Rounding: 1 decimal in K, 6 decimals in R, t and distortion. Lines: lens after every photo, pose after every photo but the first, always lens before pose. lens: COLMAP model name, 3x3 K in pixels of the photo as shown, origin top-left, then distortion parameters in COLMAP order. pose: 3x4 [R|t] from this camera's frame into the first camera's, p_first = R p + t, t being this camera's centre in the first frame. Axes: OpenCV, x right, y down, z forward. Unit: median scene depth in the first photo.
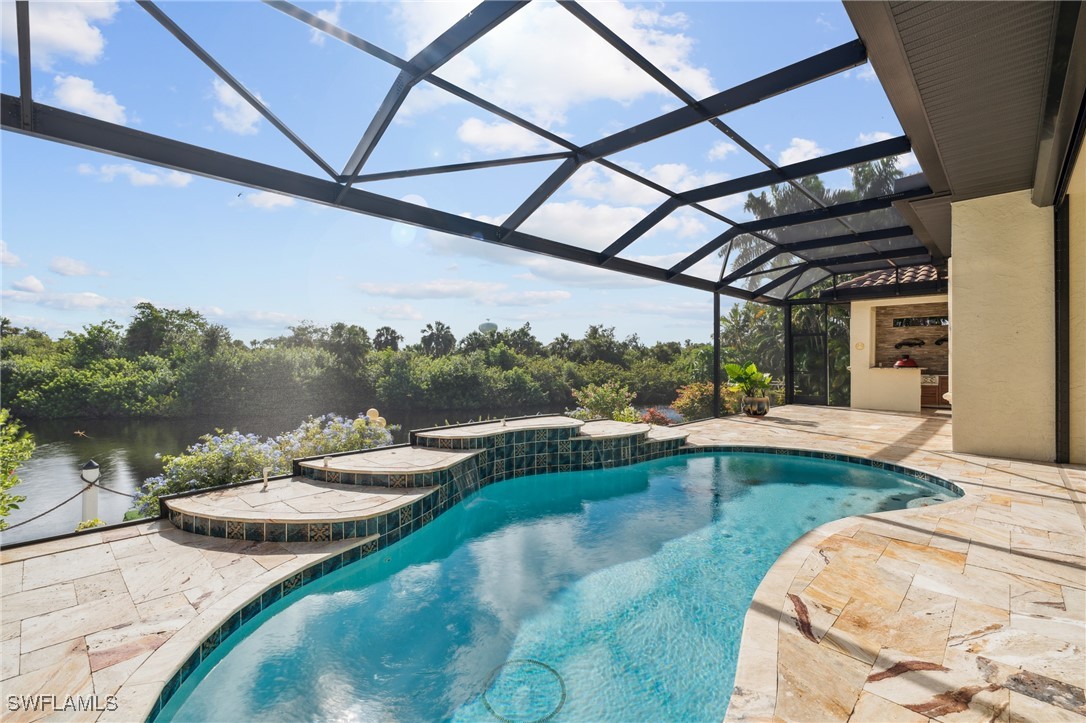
lens RADIAL K [[495.2, 0, 541.9], [0, 495.2, 360.8], [0, 0, 1]] dist [-0.000398, 0.001932]
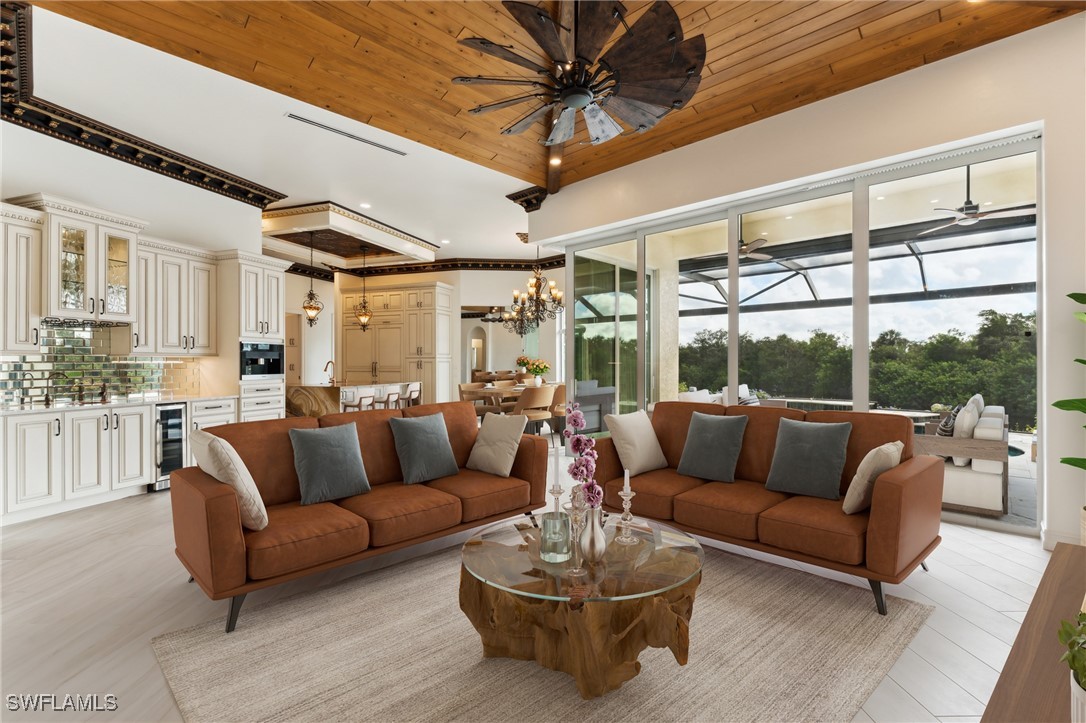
lens RADIAL K [[495.2, 0, 544.8], [0, 495.2, 361.2], [0, 0, 1]] dist [-0.000398, 0.001932]
pose [[0.008637, -0.003126, -0.999958, 0.287969], [0.001964, 0.999993, -0.003109, -0.003122], [0.999961, -0.001937, 0.008643, 0.020278]]
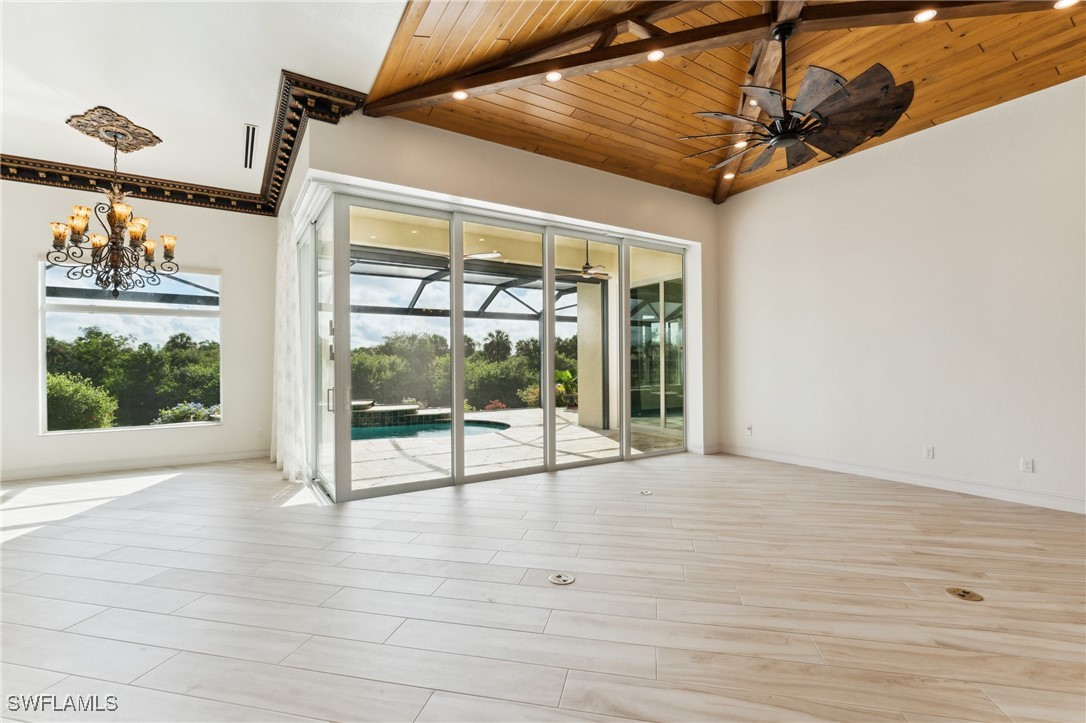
lens RADIAL K [[495.2, 0, 541.9], [0, 495.2, 363.8], [0, 0, 1]] dist [-0.000398, 0.001932]
pose [[0.974213, -0.007151, -0.225517, 0.161947], [0.007589, 0.999971, 0.001074, -0.003469], [0.225503, -0.002758, 0.974239, -0.097654]]
